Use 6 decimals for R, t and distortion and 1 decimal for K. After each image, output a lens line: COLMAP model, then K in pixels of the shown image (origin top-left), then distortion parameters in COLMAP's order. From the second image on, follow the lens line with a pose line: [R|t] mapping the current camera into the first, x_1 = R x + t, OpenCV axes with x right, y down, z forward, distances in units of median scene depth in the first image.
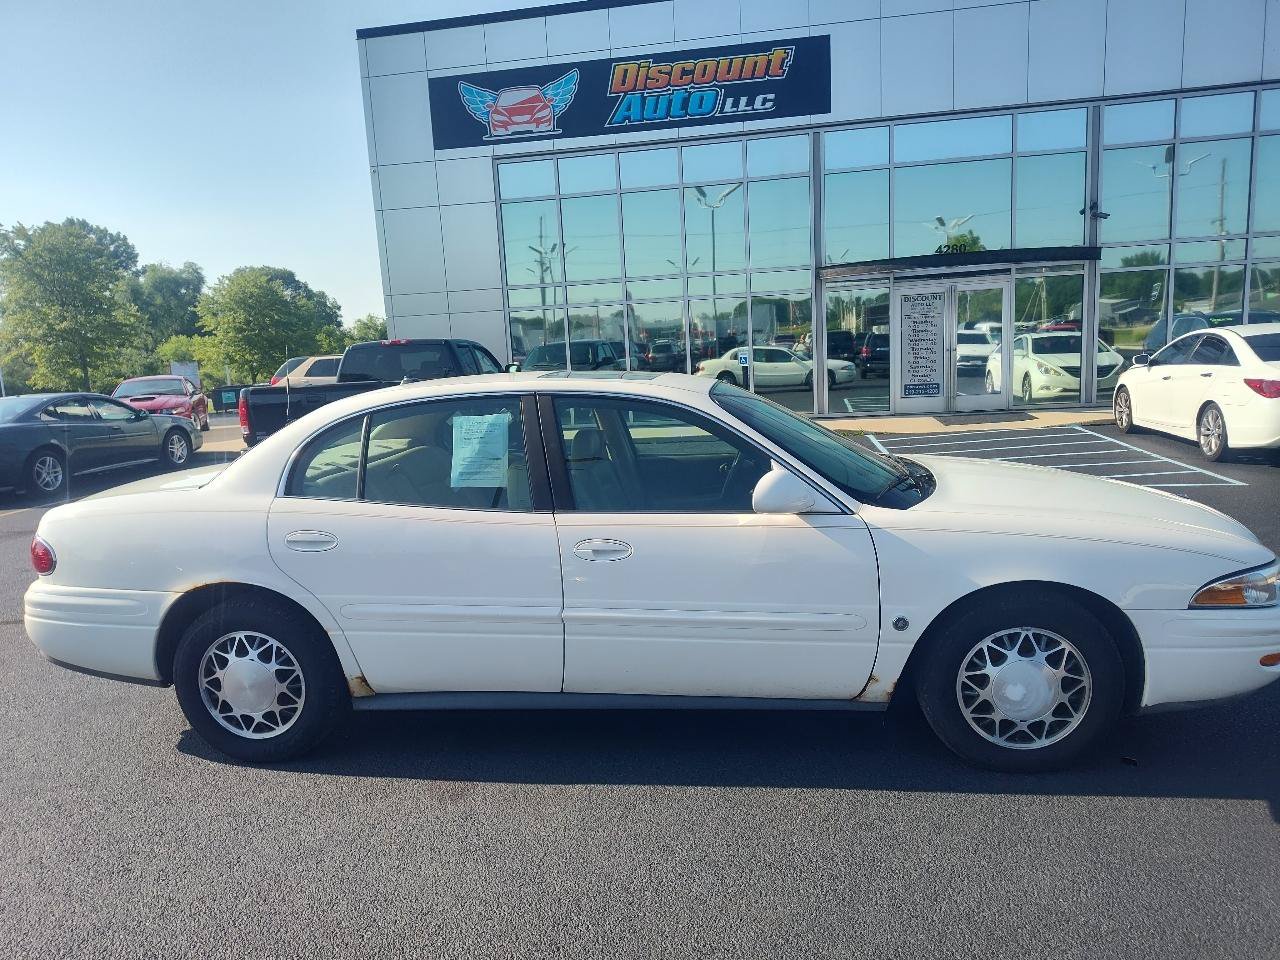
lens RADIAL K [[864.3, 0, 611.1], [0, 864.3, 491.5], [0, 0, 1]] dist [0.030728, -0.029983]
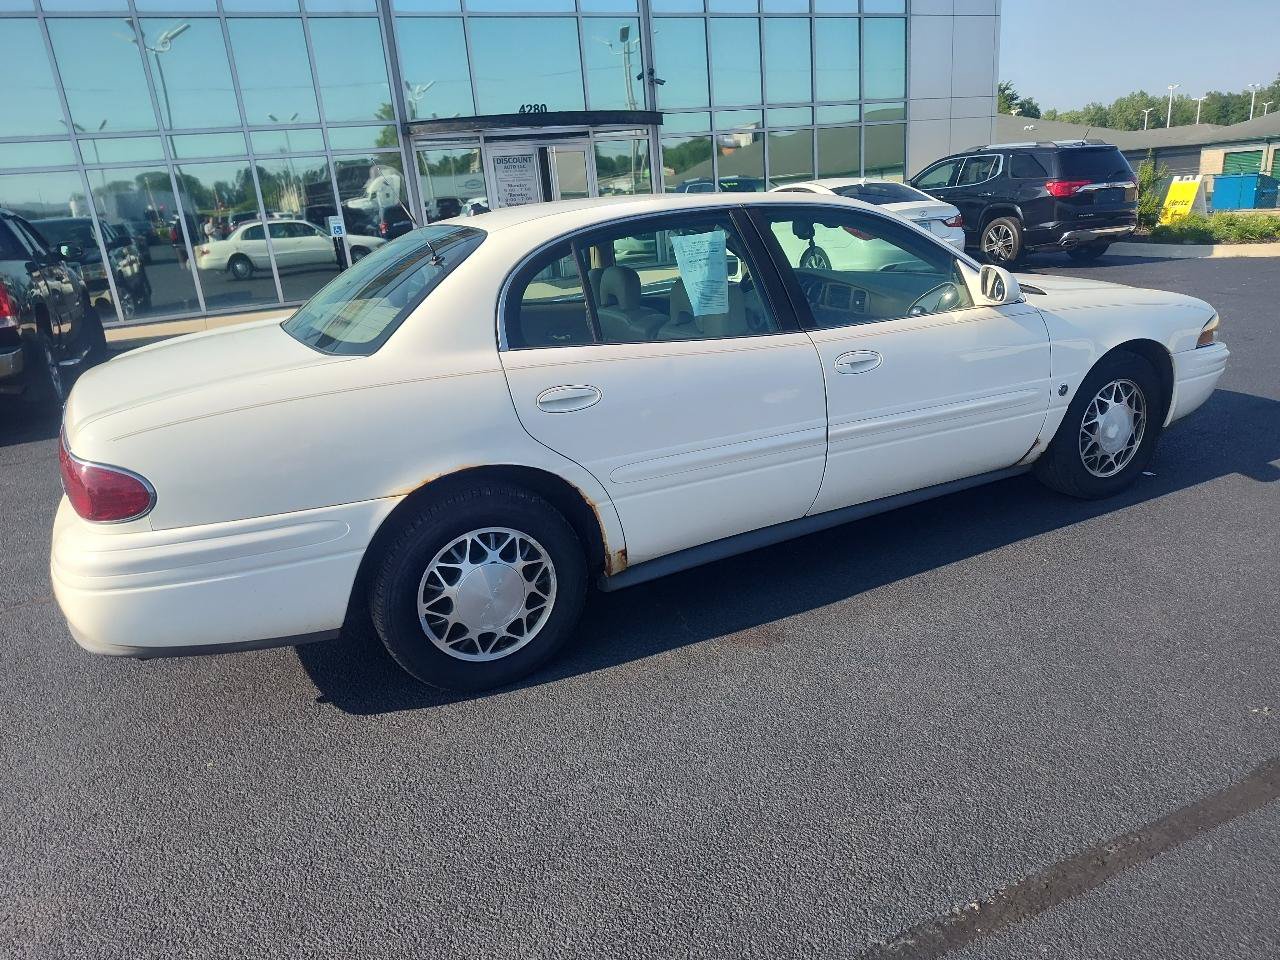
lens RADIAL K [[890.8, 0, 653.8], [0, 890.8, 492.0], [0, 0, 1]] dist [0.025037, -0.028752]
pose [[0.818064, -0.193345, 0.541653, -0.721118], [0.124581, 0.979010, 0.161306, 0.017754], [-0.561472, -0.064479, 0.824980, 0.249524]]
